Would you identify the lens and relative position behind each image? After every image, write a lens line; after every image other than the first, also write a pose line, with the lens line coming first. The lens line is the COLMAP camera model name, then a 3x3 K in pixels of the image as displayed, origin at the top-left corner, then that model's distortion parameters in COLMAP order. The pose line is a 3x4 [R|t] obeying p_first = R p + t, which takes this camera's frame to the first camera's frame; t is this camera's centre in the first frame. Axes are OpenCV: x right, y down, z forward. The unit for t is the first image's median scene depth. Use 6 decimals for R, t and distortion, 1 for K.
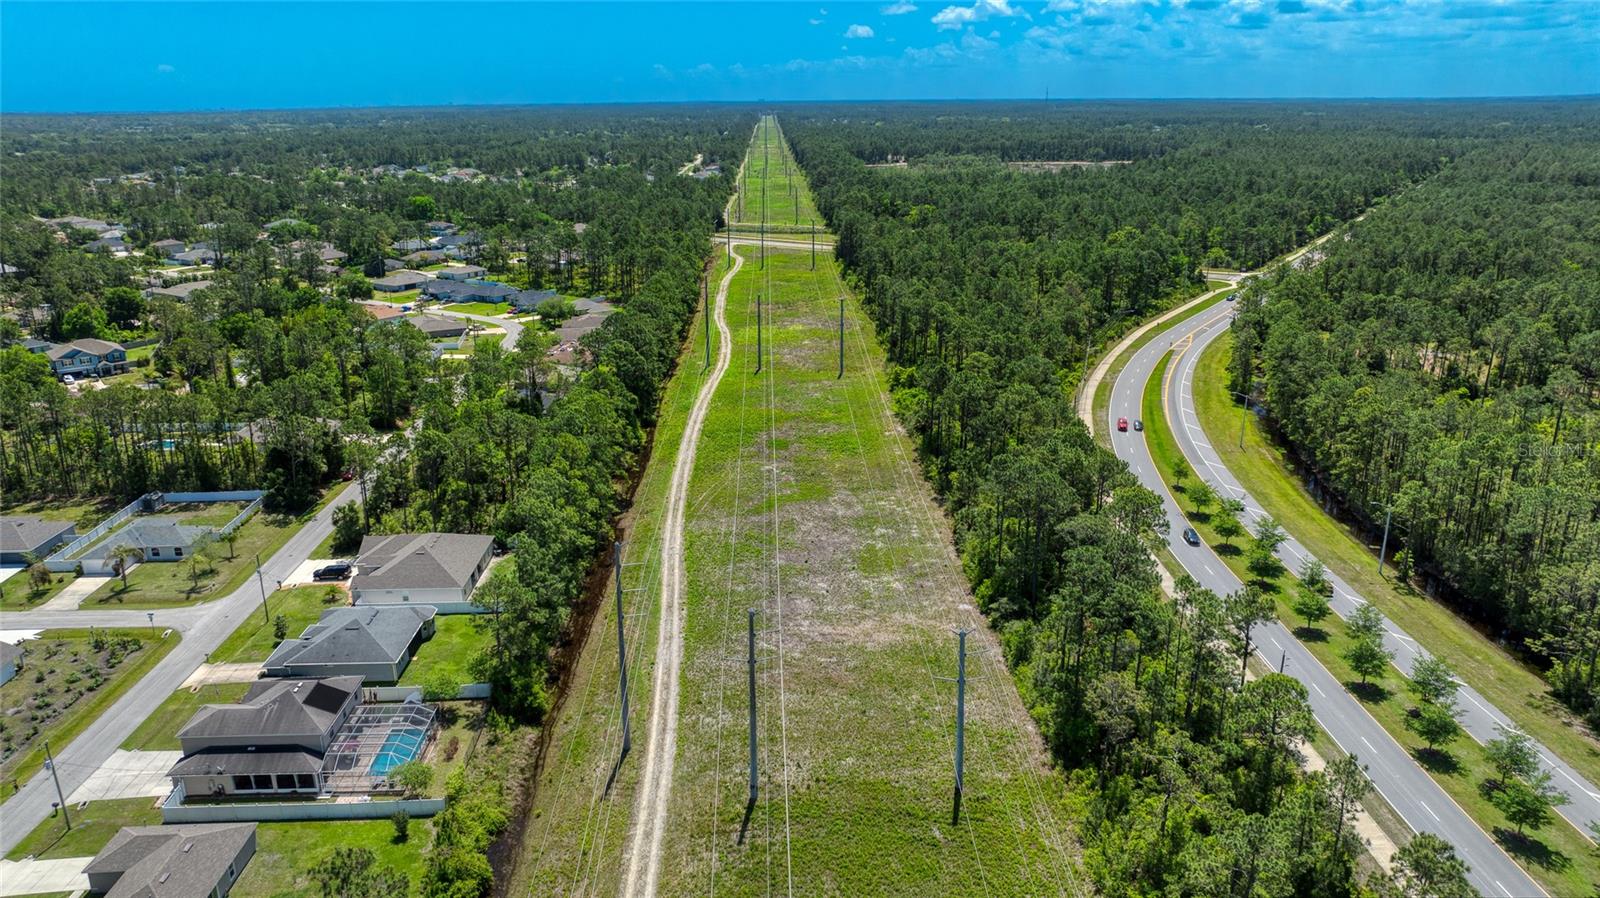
lens RADIAL K [[1111.3, 0, 800.6], [0, 1111.3, 476.7], [0, 0, 1]] dist [-0.055121, 0.064630]
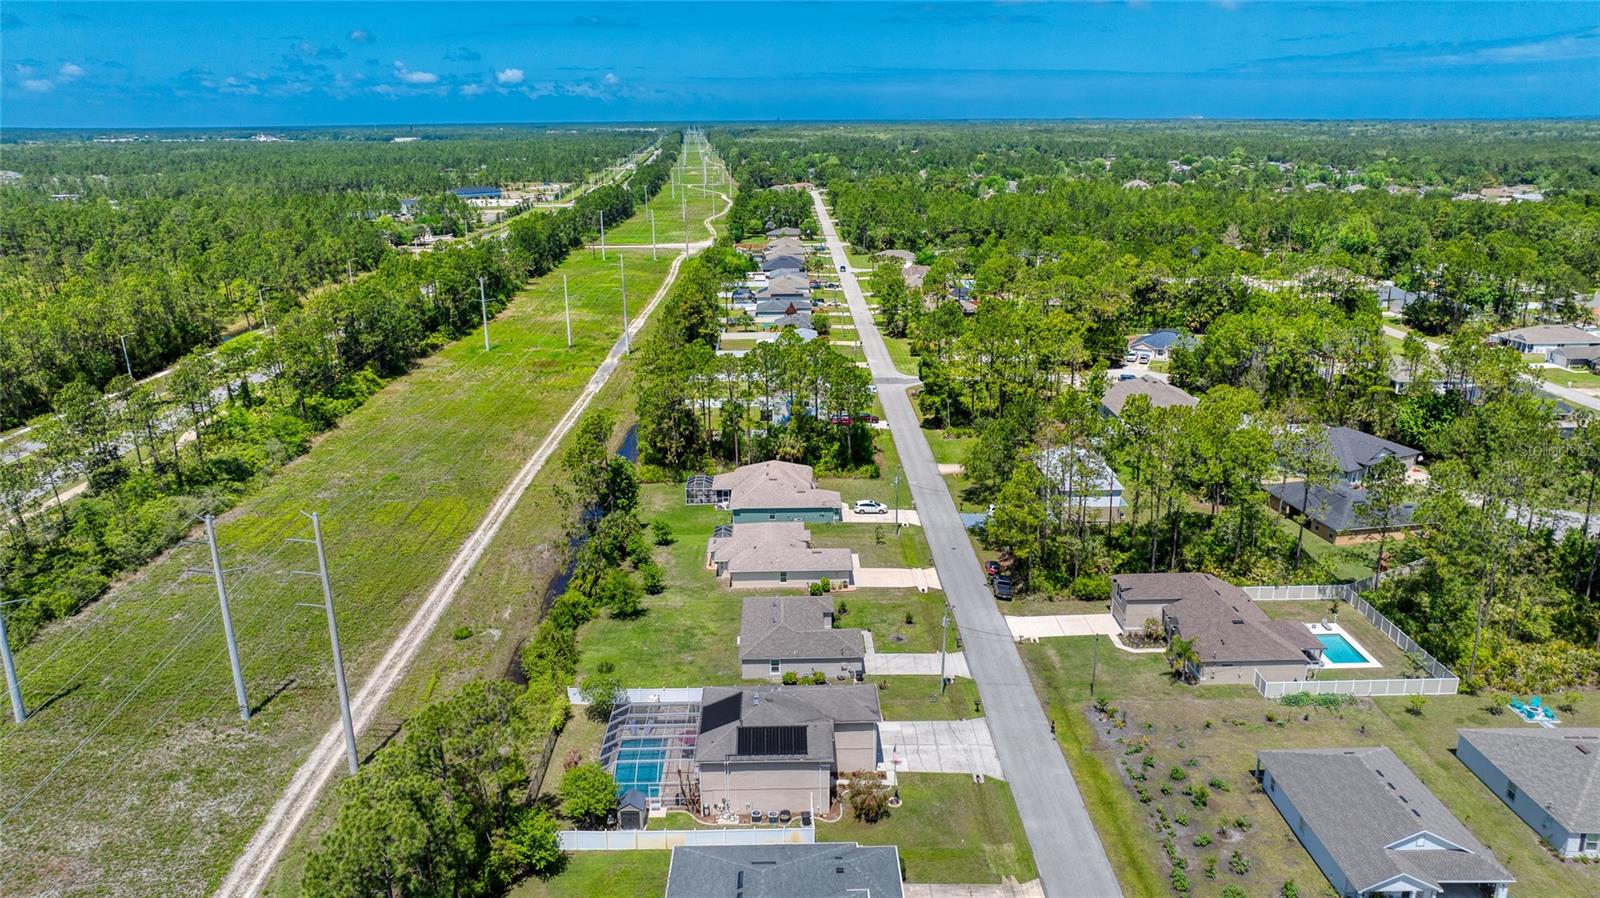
lens RADIAL K [[1120.0, 0, 805.6], [0, 1120.0, 450.8], [0, 0, 1]] dist [-0.040963, 0.044897]
pose [[-0.999846, 0.011413, 0.013306, -0.334334], [0.017003, 0.816091, 0.577673, -0.272842], [-0.004266, 0.577811, -0.816160, 1.024793]]
